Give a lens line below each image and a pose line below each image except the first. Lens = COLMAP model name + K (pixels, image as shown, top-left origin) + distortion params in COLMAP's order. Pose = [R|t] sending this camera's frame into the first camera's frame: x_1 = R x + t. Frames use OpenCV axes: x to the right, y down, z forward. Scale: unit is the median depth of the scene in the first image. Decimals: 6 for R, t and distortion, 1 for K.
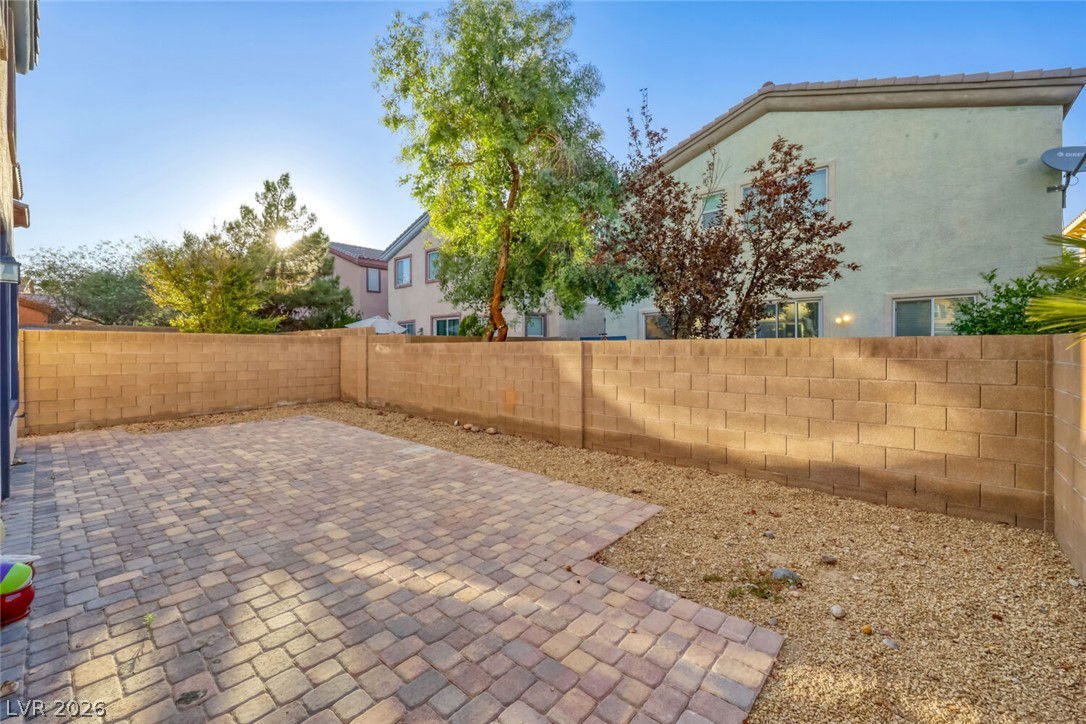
lens RADIAL K [[441.2, 0, 543.0], [0, 441.2, 362.0], [0, 0, 1]] dist [0.000705, 0.000063]
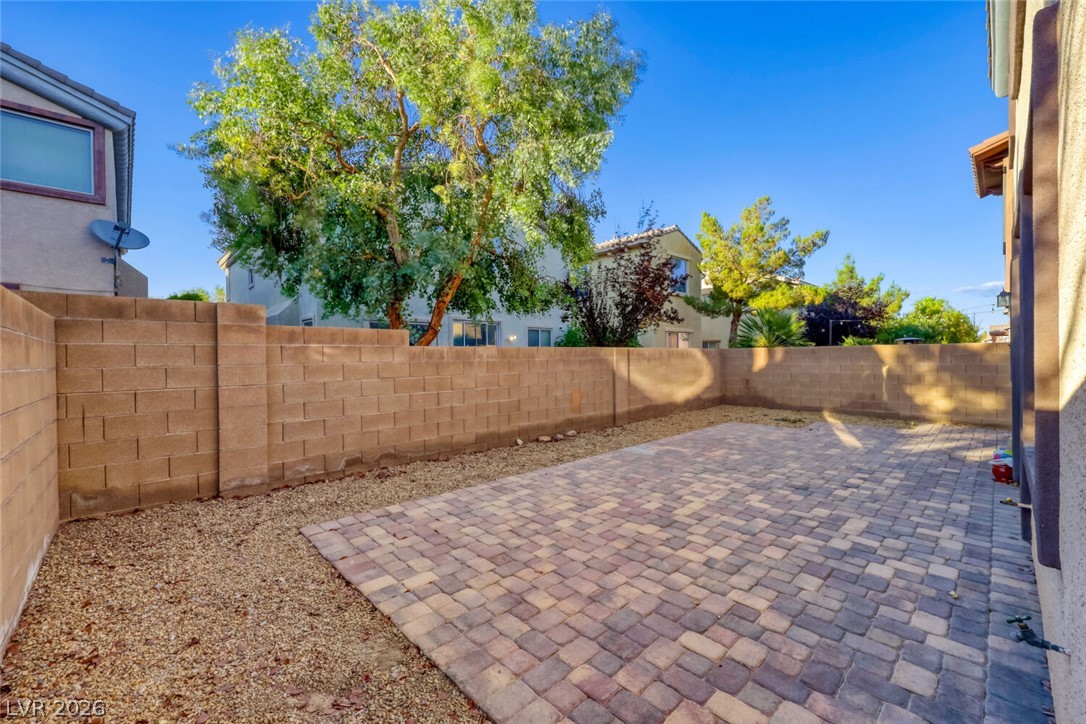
lens RADIAL K [[441.2, 0, 543.0], [0, 441.2, 362.0], [0, 0, 1]] dist [0.000705, 0.000063]
pose [[0.096020, -0.019950, 0.995179, -1.387264], [0.040472, 0.999051, 0.016122, -0.035709], [-0.994556, 0.038729, 0.096736, 1.174218]]
